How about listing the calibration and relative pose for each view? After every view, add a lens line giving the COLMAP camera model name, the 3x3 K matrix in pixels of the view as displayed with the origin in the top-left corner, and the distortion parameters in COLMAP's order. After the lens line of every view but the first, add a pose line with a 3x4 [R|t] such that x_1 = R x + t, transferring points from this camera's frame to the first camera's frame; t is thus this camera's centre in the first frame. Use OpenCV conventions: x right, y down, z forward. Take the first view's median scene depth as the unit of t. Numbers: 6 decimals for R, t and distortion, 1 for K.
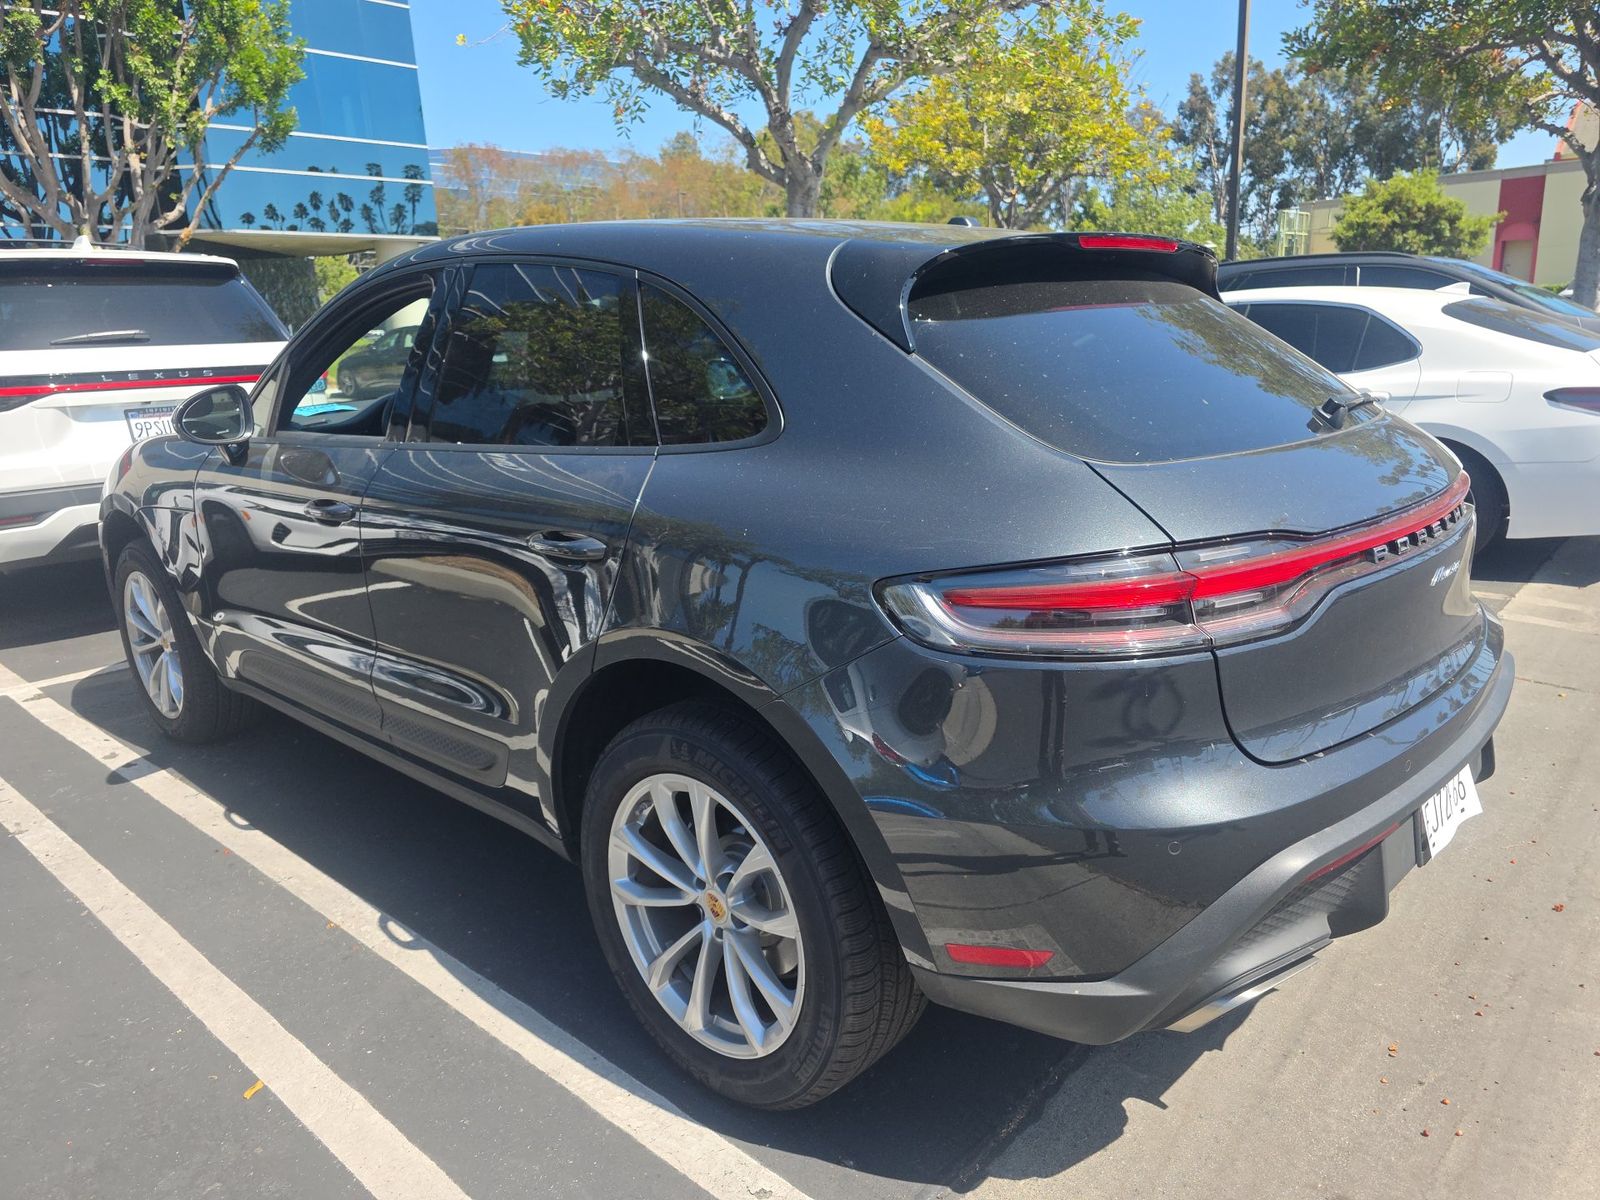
lens RADIAL K [[1109.3, 0, 800.0], [0, 1109.3, 600.0], [0, 0, 1]] dist [0.053436, -0.055400]
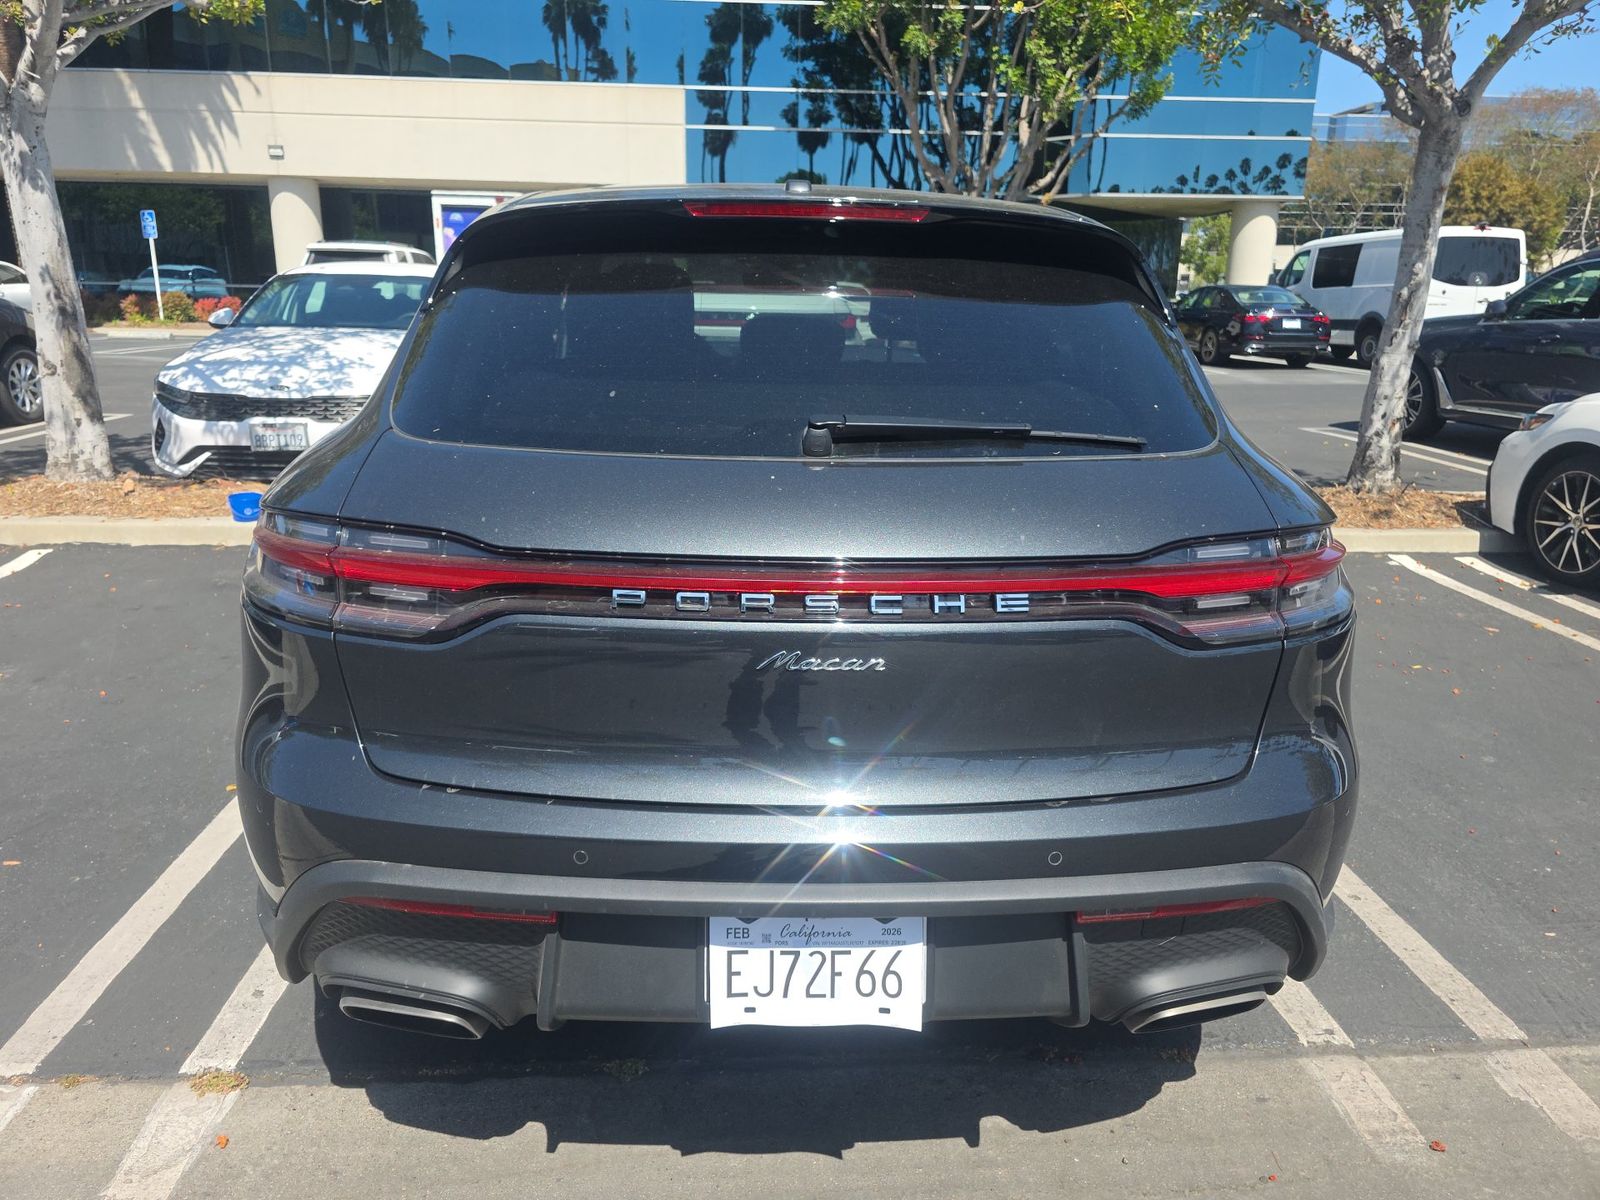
lens RADIAL K [[1128.9, 0, 798.1], [0, 1128.9, 575.4], [0, 0, 1]] dist [0.003292, -0.001802]
pose [[0.697864, 0.216720, -0.682655, 0.132652], [-0.210033, 0.973143, 0.094227, -0.018243], [0.684742, 0.077622, 0.724640, 0.056988]]
